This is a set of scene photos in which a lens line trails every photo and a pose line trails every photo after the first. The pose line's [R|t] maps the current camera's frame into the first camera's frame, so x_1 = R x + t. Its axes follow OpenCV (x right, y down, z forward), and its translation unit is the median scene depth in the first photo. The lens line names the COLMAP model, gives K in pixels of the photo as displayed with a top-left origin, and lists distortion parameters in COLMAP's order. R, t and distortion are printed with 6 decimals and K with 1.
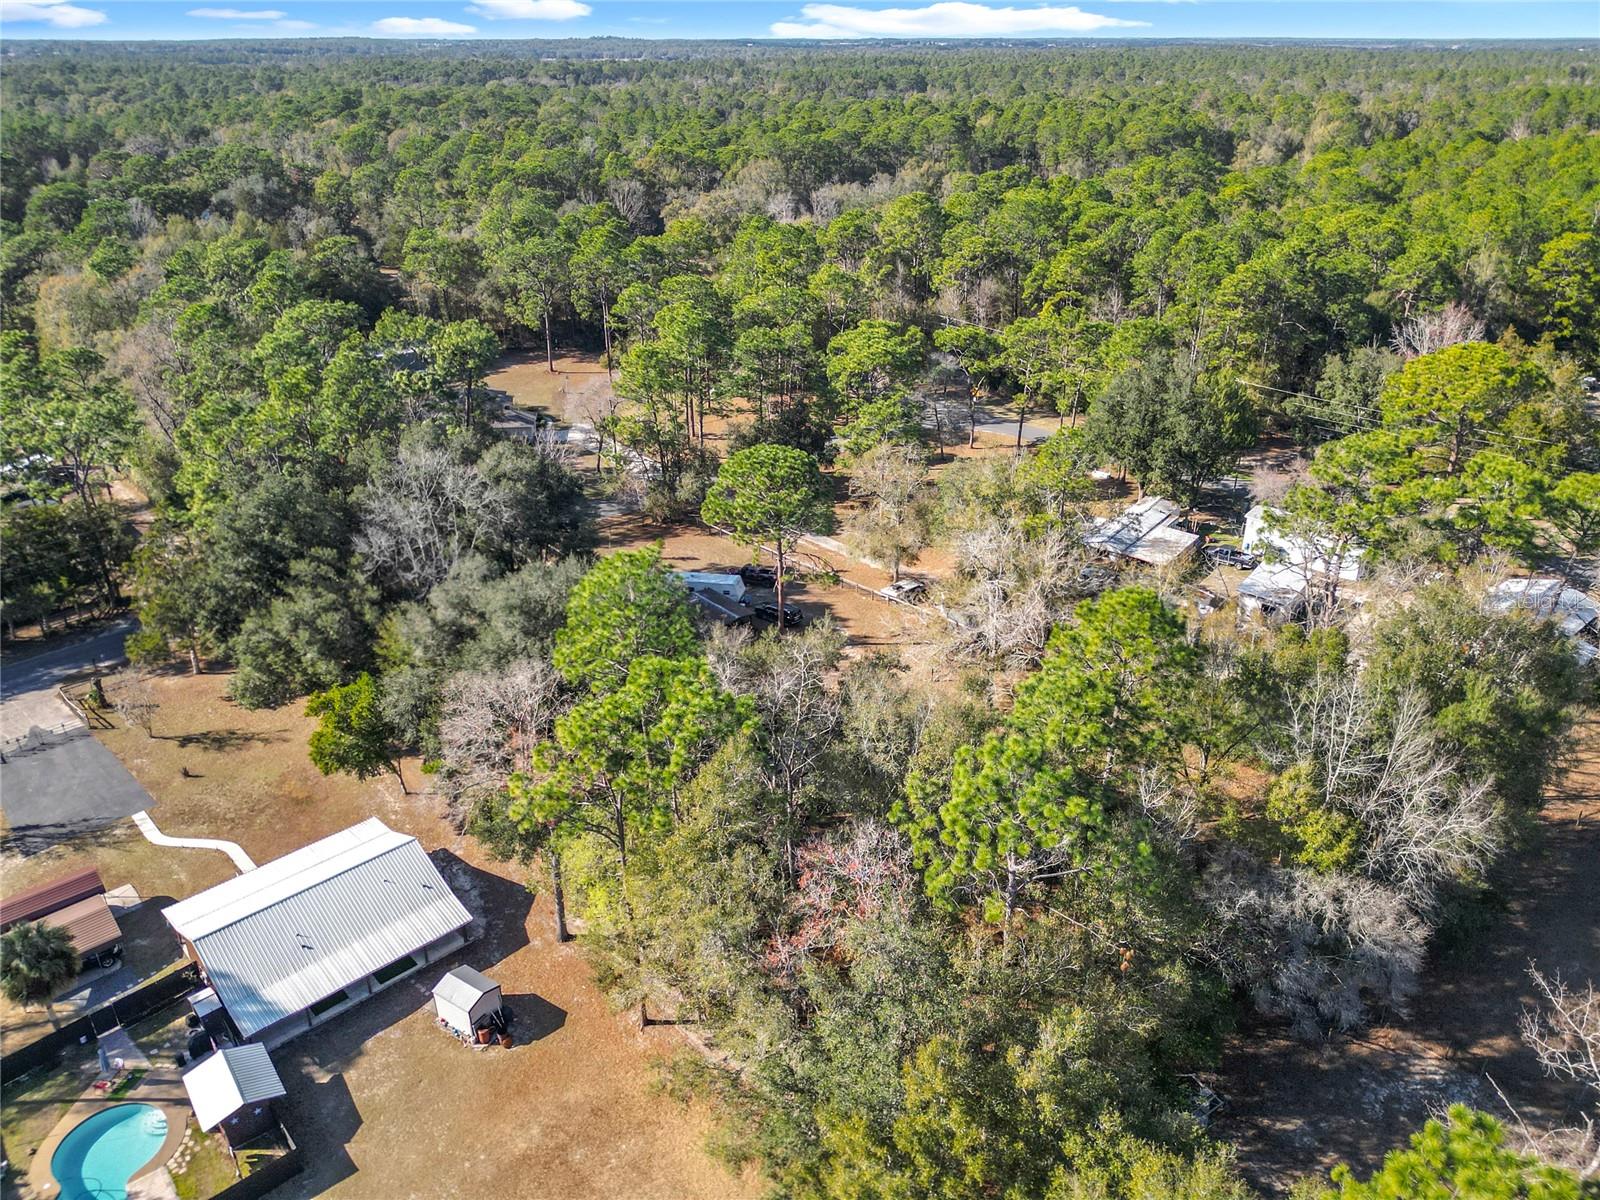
lens RADIAL K [[1125.2, 0, 798.4], [0, 1125.2, 600.9], [0, 0, 1]] dist [0.031044, -0.037569]
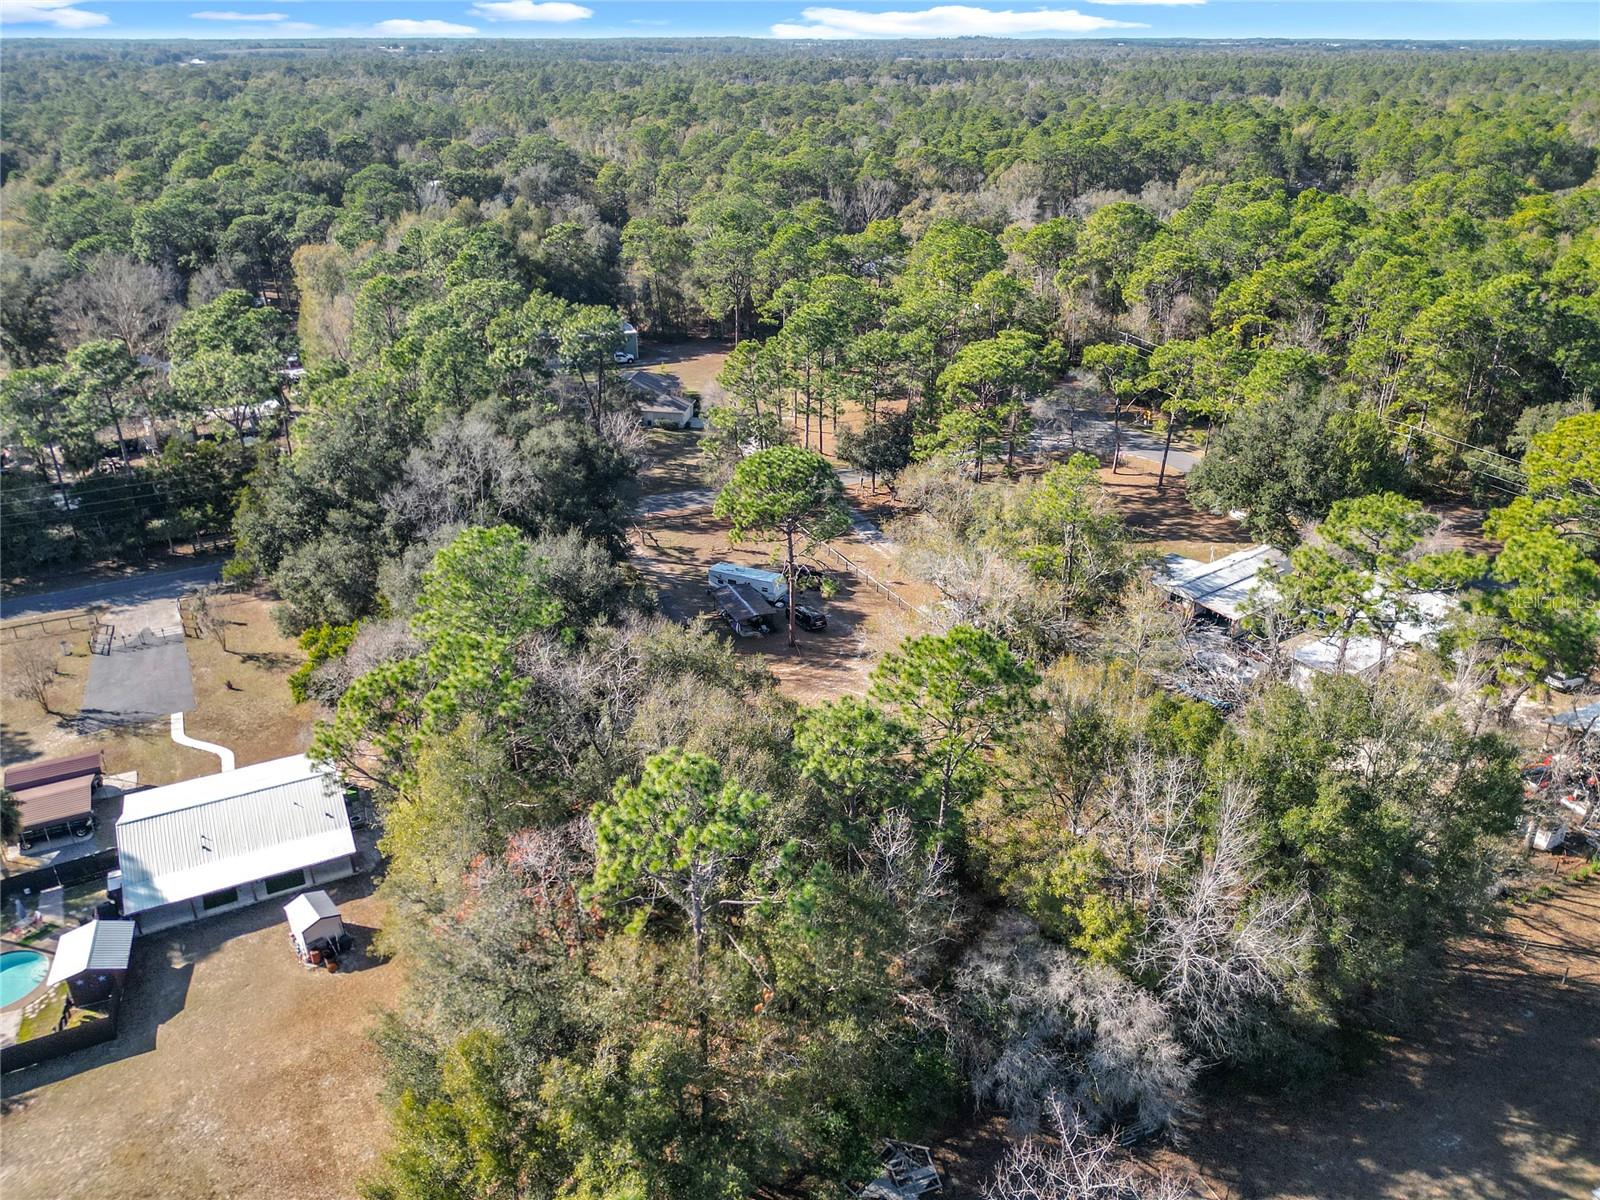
lens RADIAL K [[1125.2, 0, 791.0], [0, 1125.2, 601.8], [0, 0, 1]] dist [0.031044, -0.037569]
pose [[0.960817, 0.125901, -0.246939, 0.253372], [-0.125780, 0.991924, 0.016328, -0.019089], [0.247000, 0.015372, 0.968894, 0.035871]]
